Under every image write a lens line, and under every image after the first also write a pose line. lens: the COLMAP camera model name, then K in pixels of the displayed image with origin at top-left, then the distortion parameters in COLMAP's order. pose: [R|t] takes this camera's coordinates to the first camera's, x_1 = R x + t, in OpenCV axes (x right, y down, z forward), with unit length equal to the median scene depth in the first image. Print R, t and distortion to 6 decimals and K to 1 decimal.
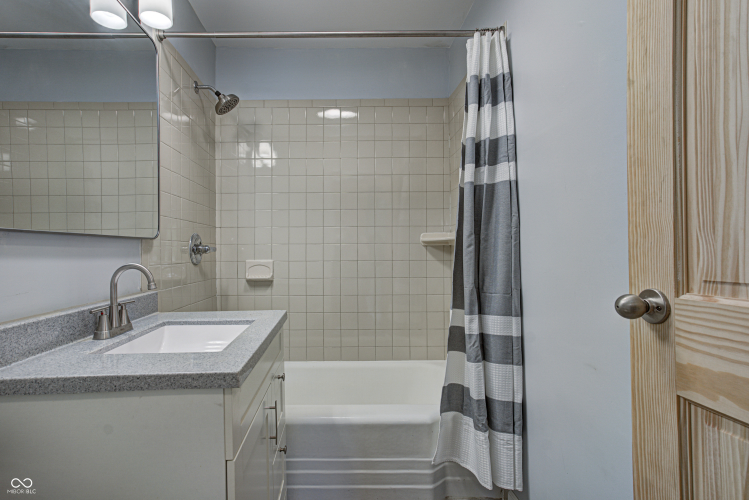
lens RADIAL K [[377.4, 0, 374.4], [0, 377.4, 258.1], [0, 0, 1]] dist [-0.018742, 0.022243]
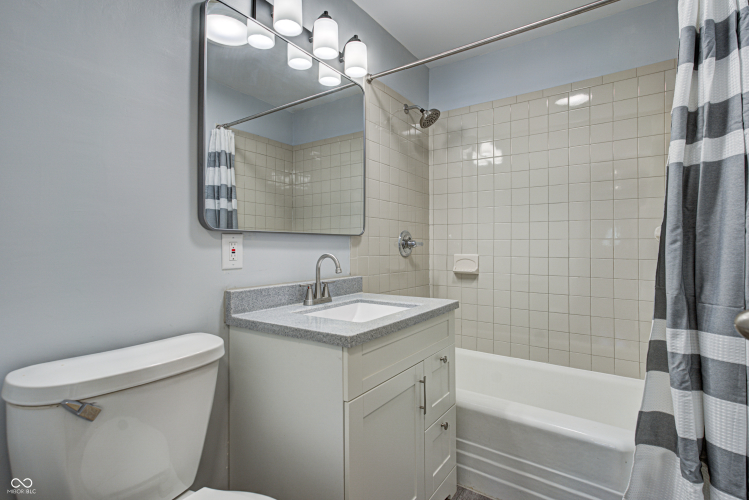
lens RADIAL K [[364.1, 0, 371.6], [0, 364.1, 248.2], [0, 0, 1]] dist [-0.017549, 0.018400]
pose [[0.816065, 0.013993, -0.577790, 0.170330], [-0.021649, 0.999745, -0.006364, -0.000892], [0.577554, 0.017702, 0.816160, -0.004776]]
